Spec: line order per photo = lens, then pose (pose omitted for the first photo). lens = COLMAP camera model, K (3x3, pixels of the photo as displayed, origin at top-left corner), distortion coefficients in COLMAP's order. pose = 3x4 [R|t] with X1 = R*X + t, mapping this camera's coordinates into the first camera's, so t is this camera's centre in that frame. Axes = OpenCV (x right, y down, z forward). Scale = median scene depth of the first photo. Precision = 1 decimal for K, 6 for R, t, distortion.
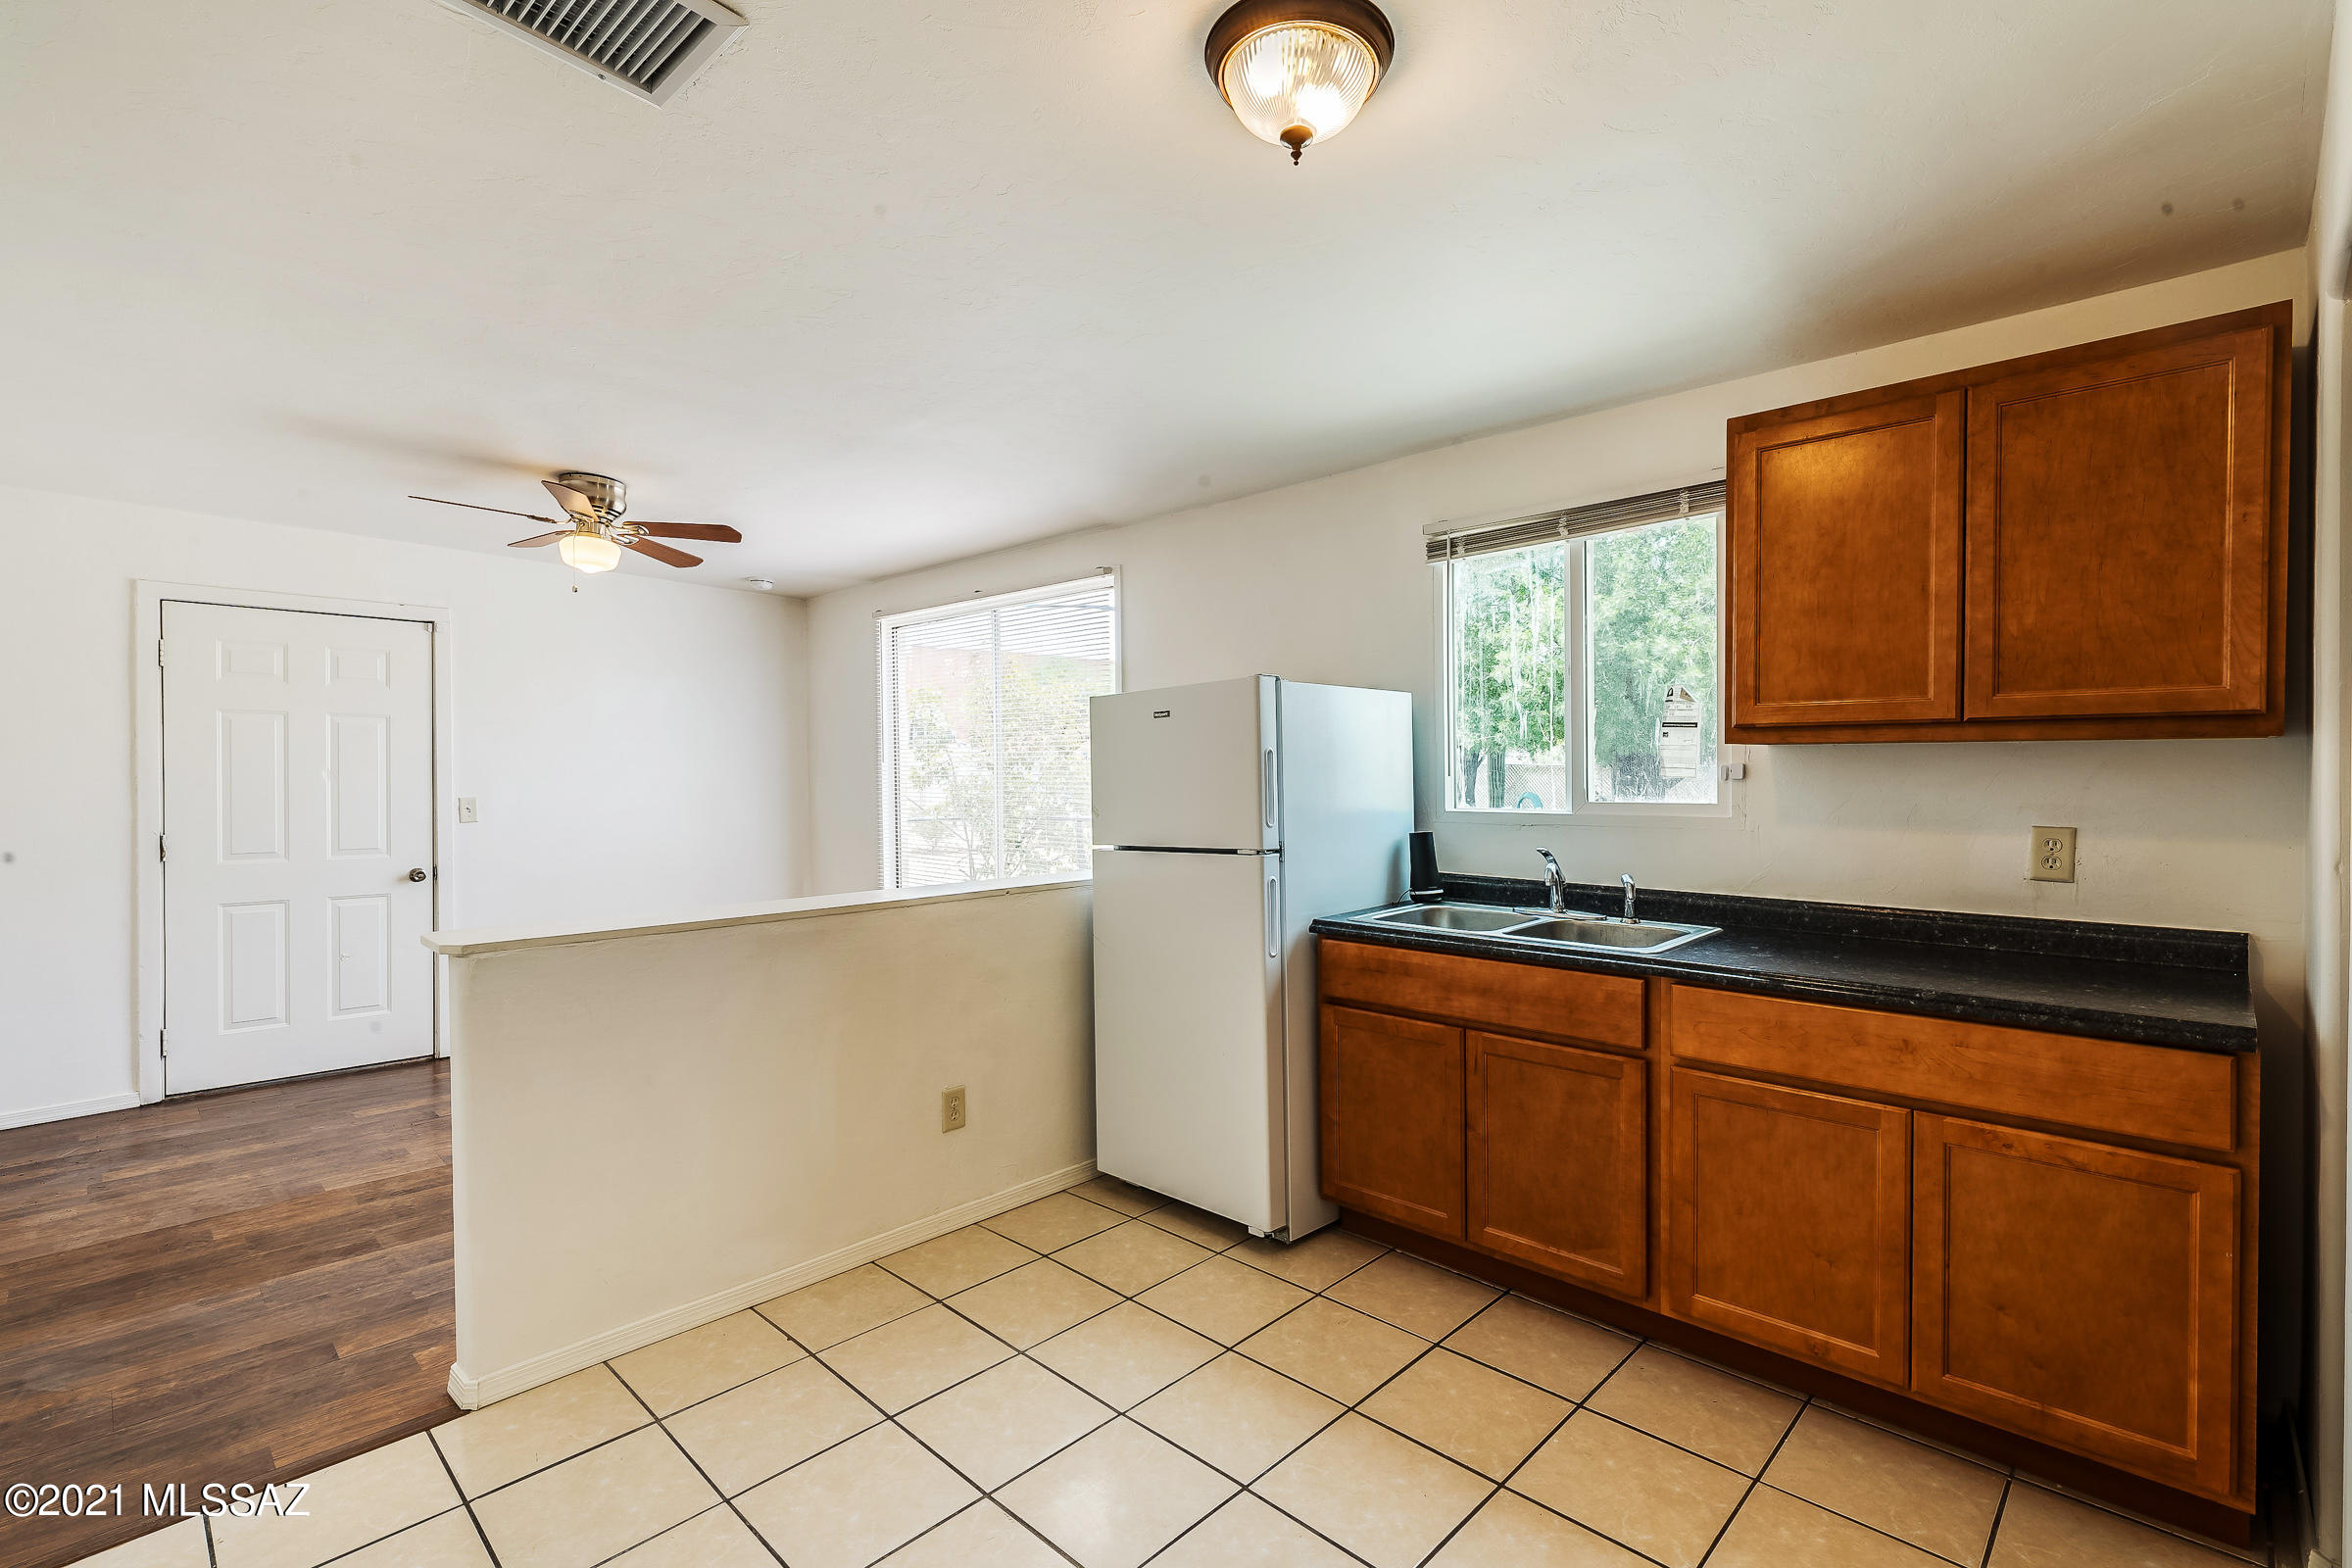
lens RADIAL K [[1067.2, 0, 1176.0], [0, 1067.2, 784.0], [0, 0, 1]] dist [-0.001261, -0.000255]
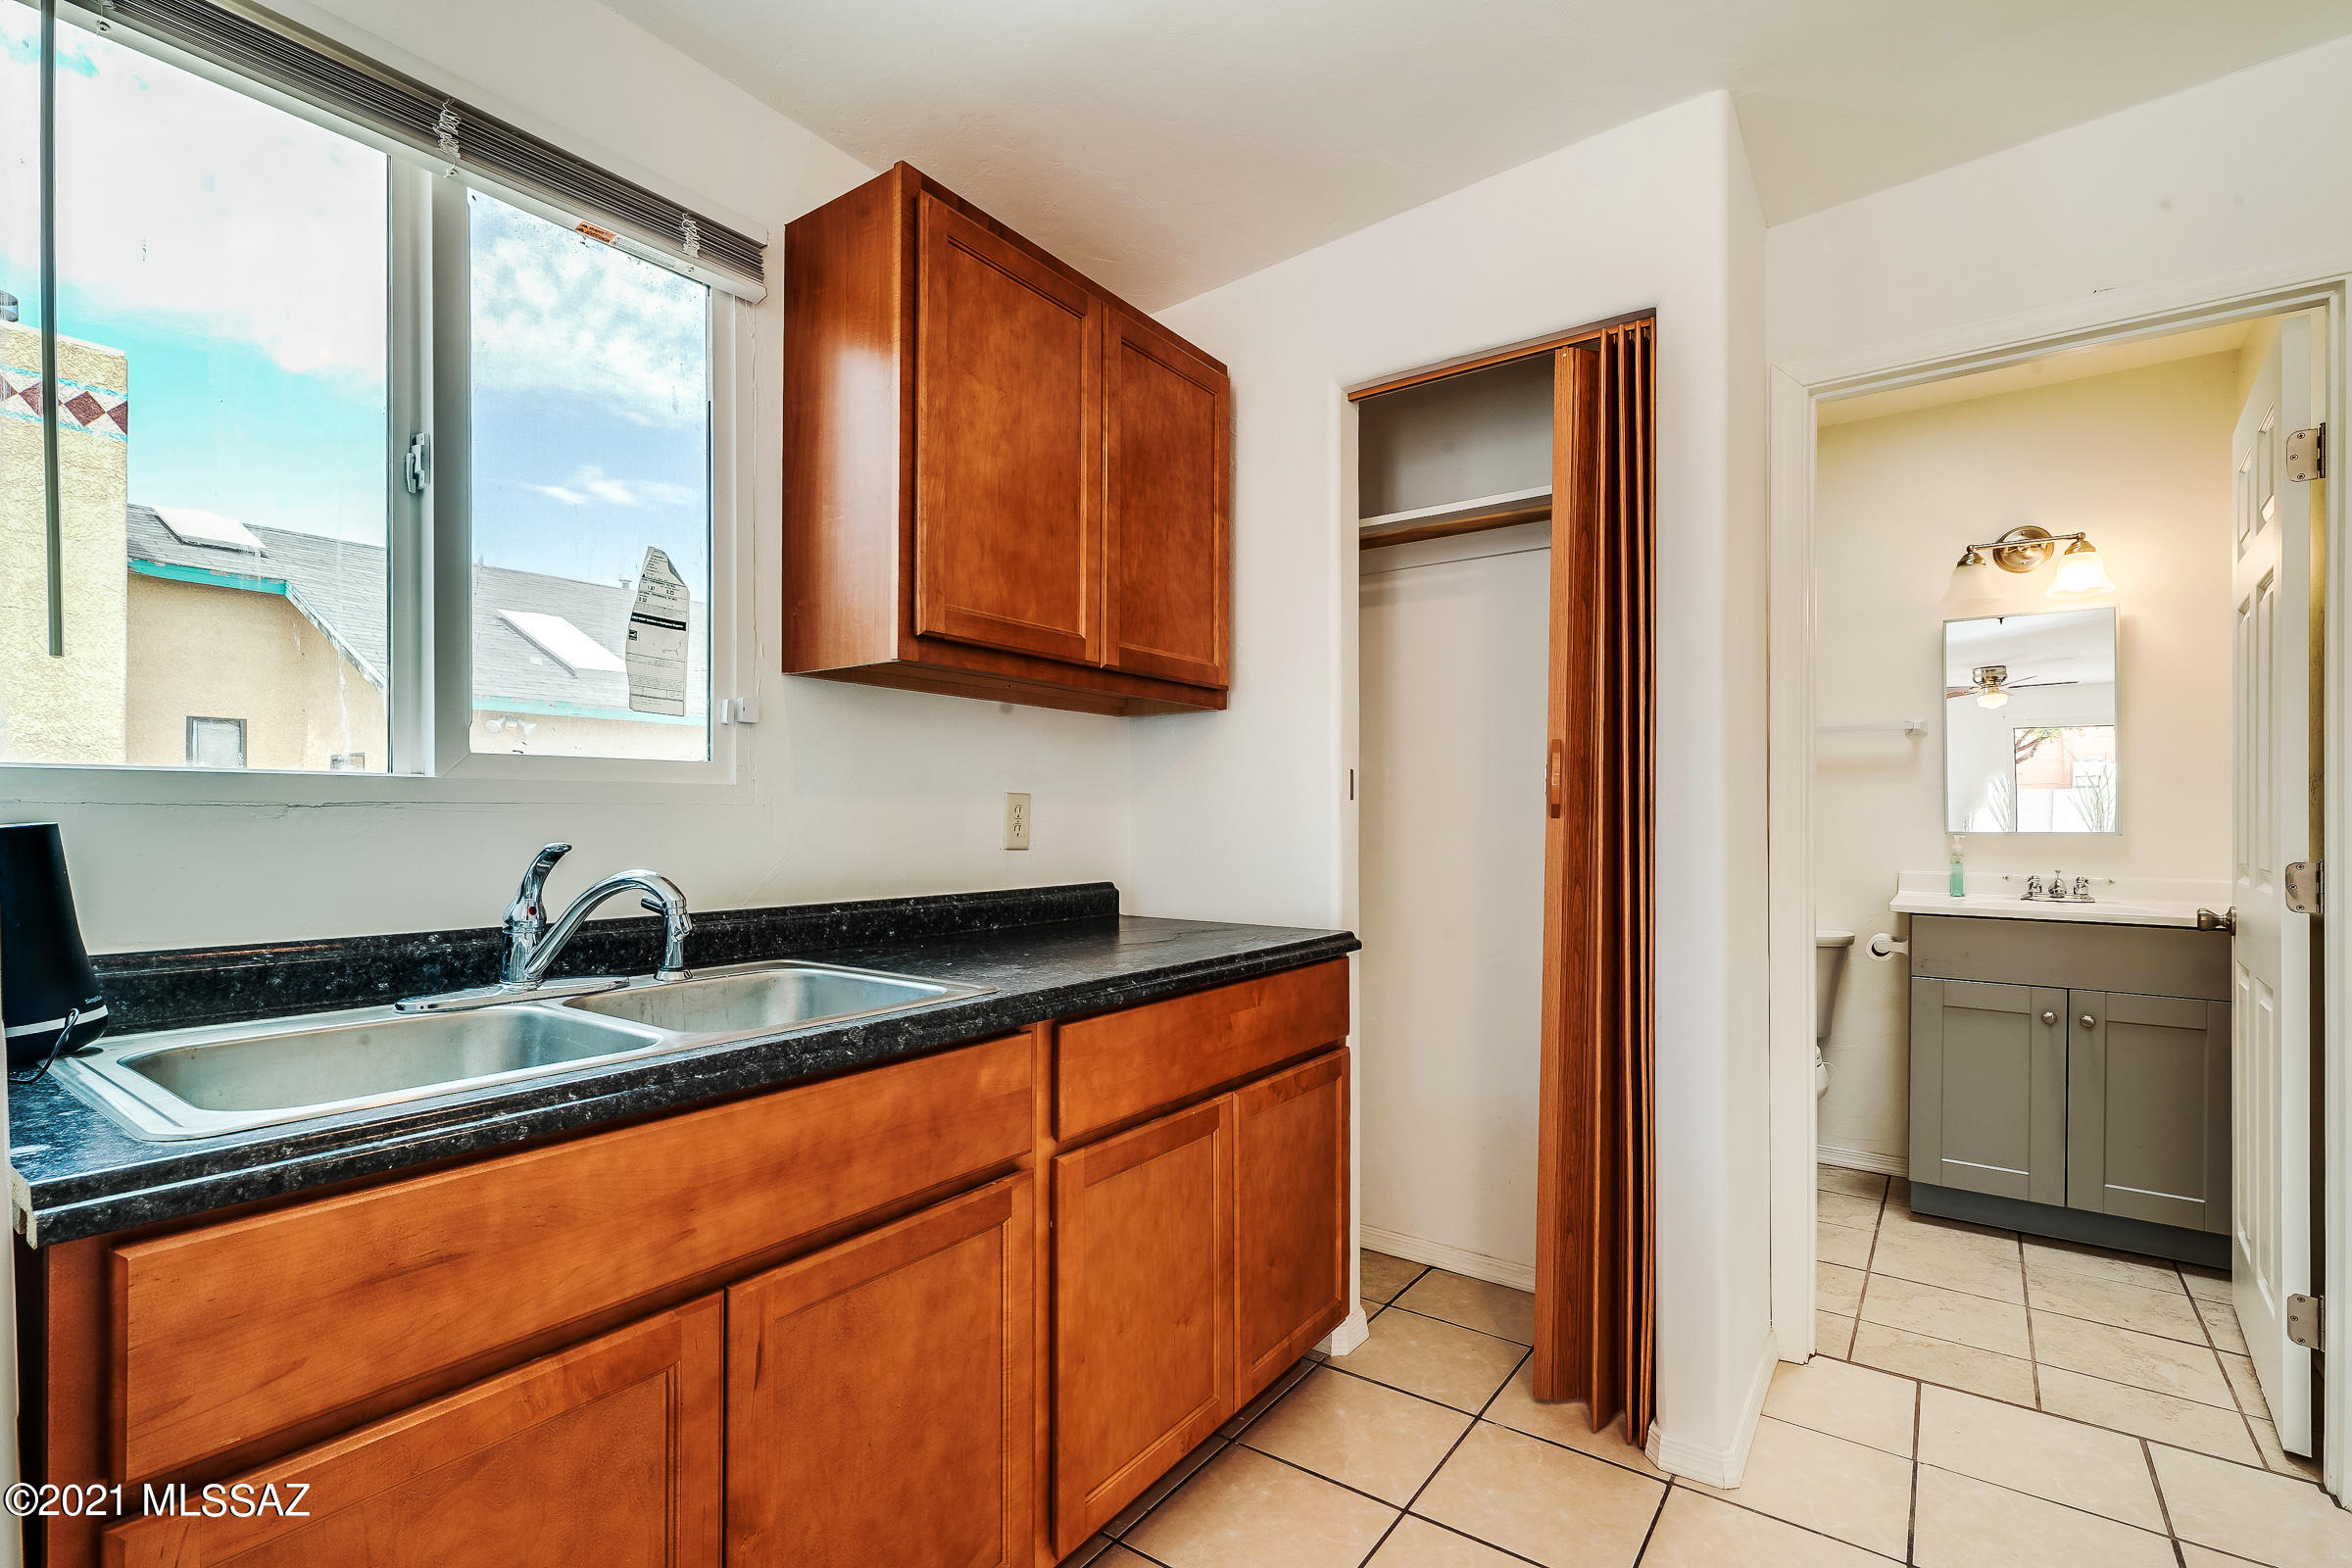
lens RADIAL K [[1078.0, 0, 1178.8], [0, 1078.0, 810.3], [0, 0, 1]] dist [0.001062, 0.000382]
pose [[-0.144727, 0.010901, 0.989412, -0.157907], [0.015764, 0.999838, -0.008710, 0.064299], [-0.989346, 0.014337, -0.144876, 0.959489]]
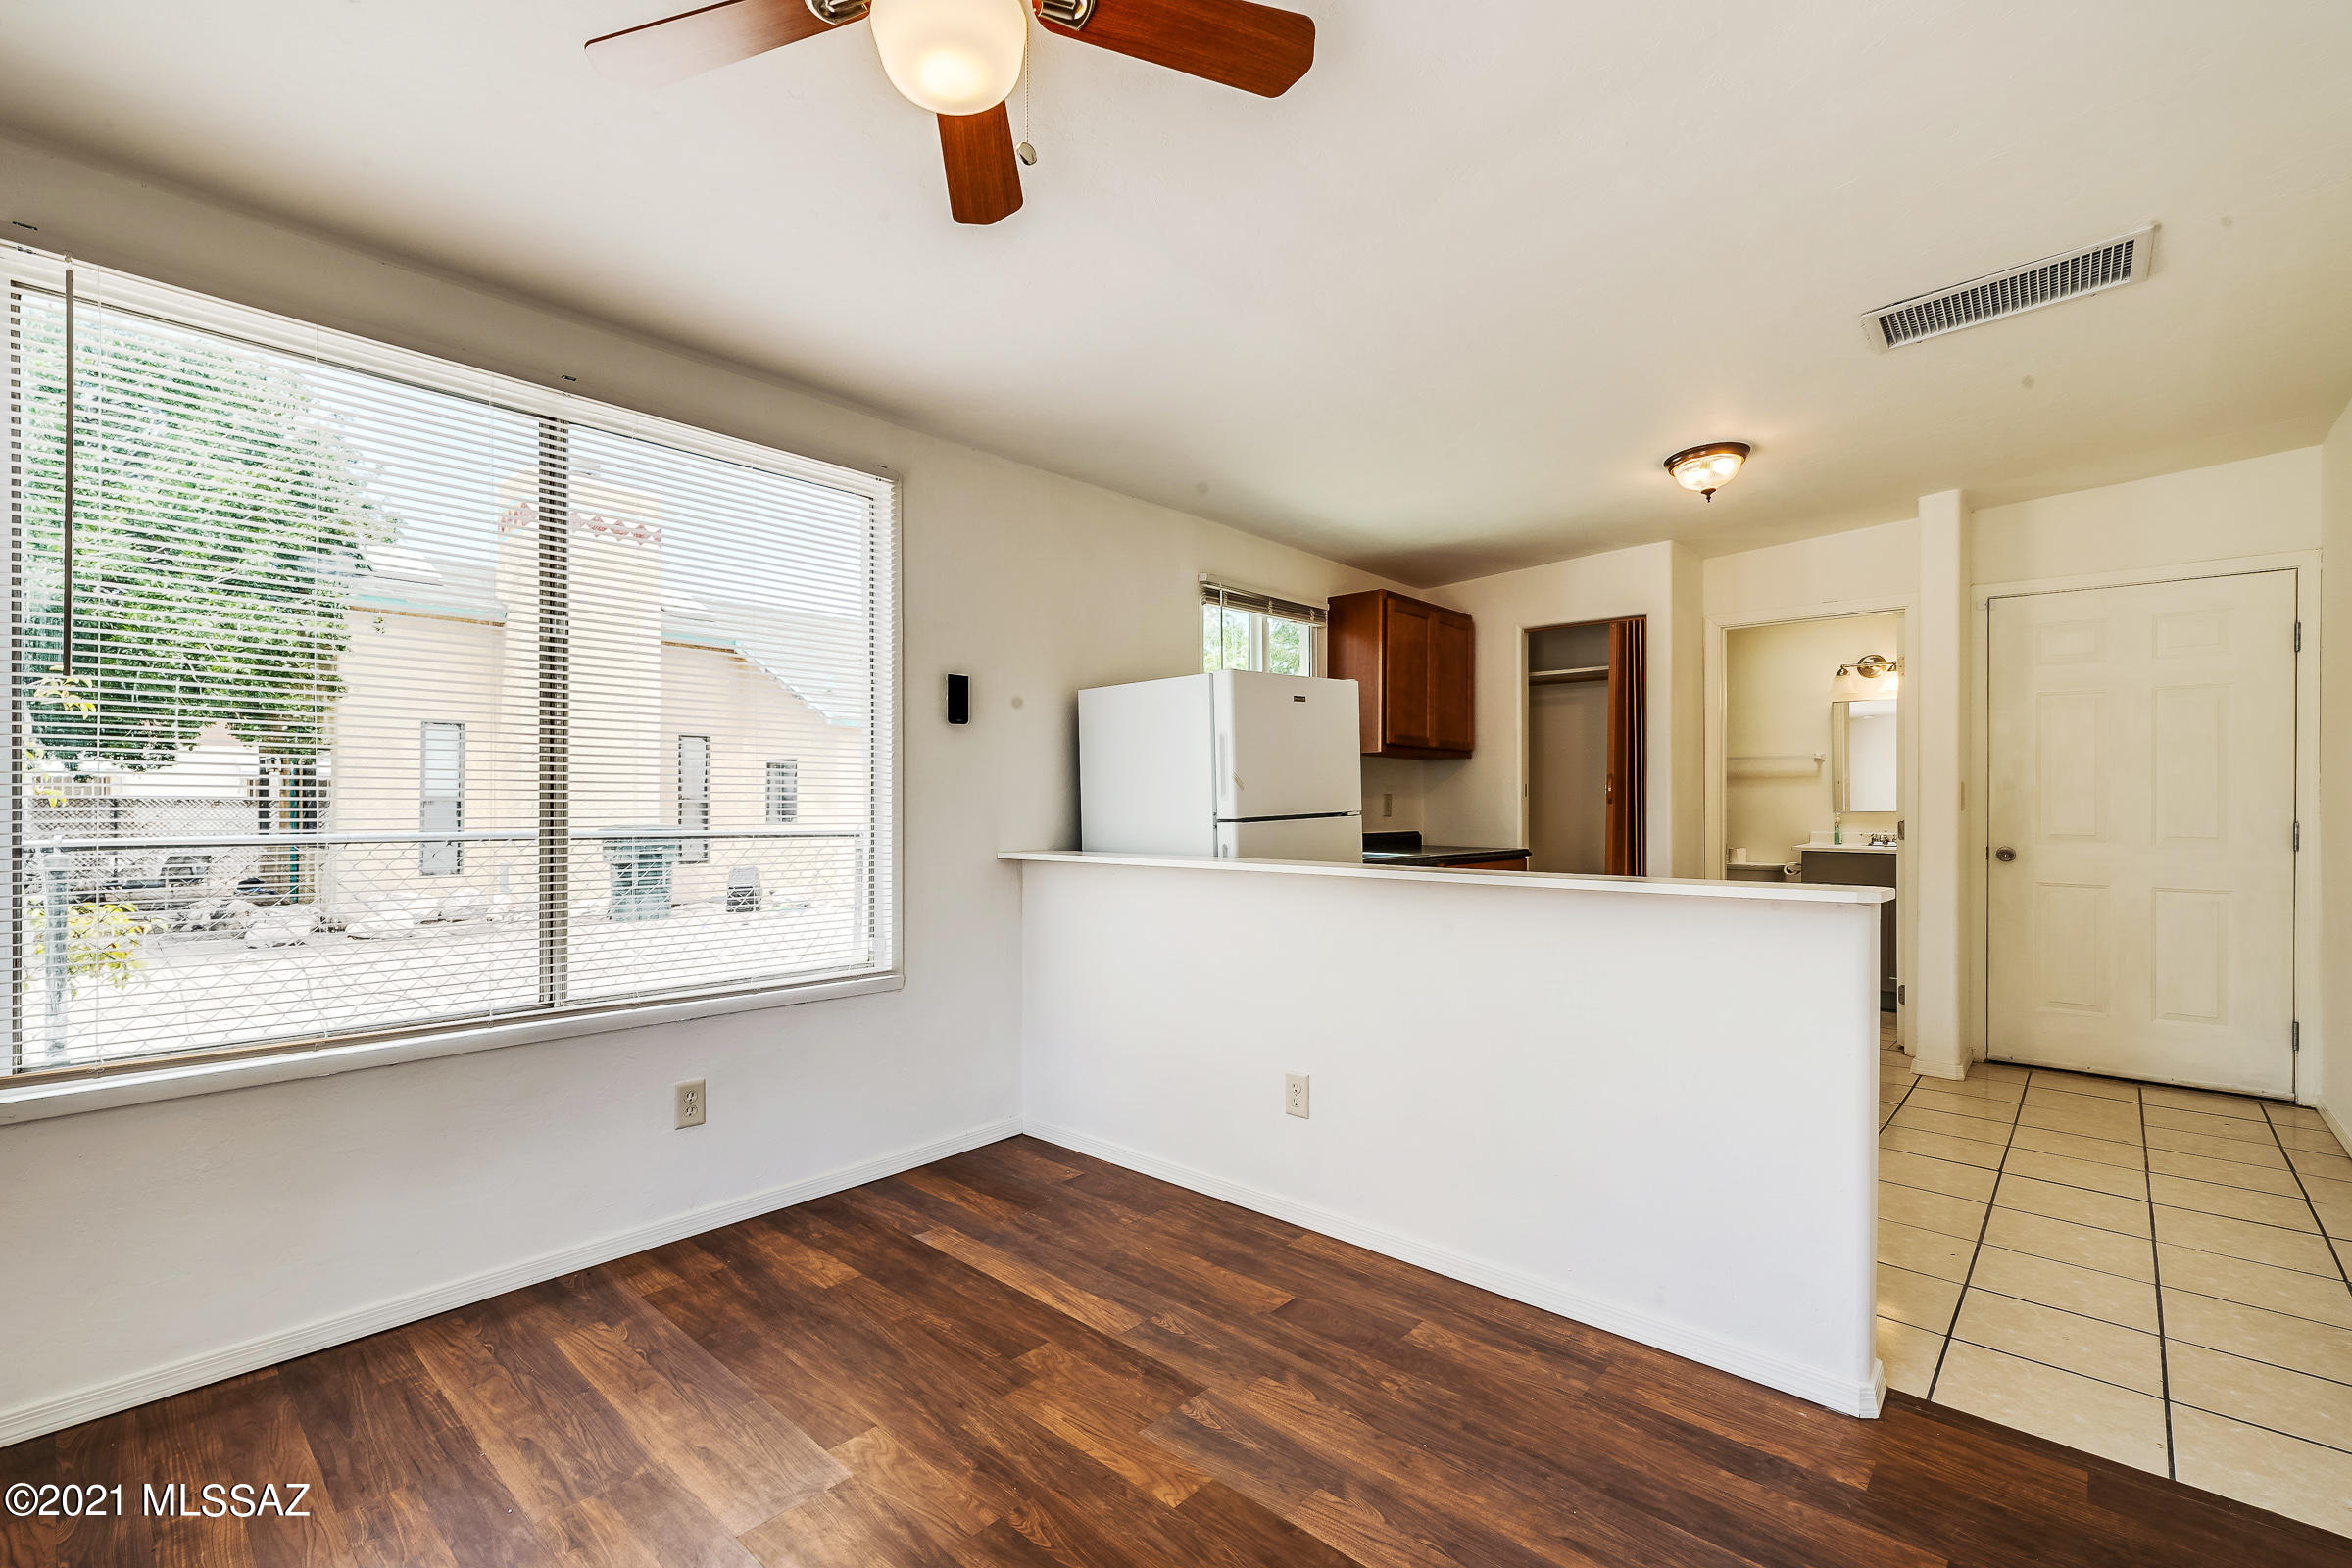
lens RADIAL K [[1023.7, 0, 1179.4], [0, 1023.7, 796.2], [0, 0, 1]] dist [0.011555, -0.000268]
pose [[-0.031607, 0.014500, 0.999395, -1.412933], [0.015612, 0.999780, -0.014012, 0.067744], [-0.999378, 0.015160, -0.031826, 1.484298]]
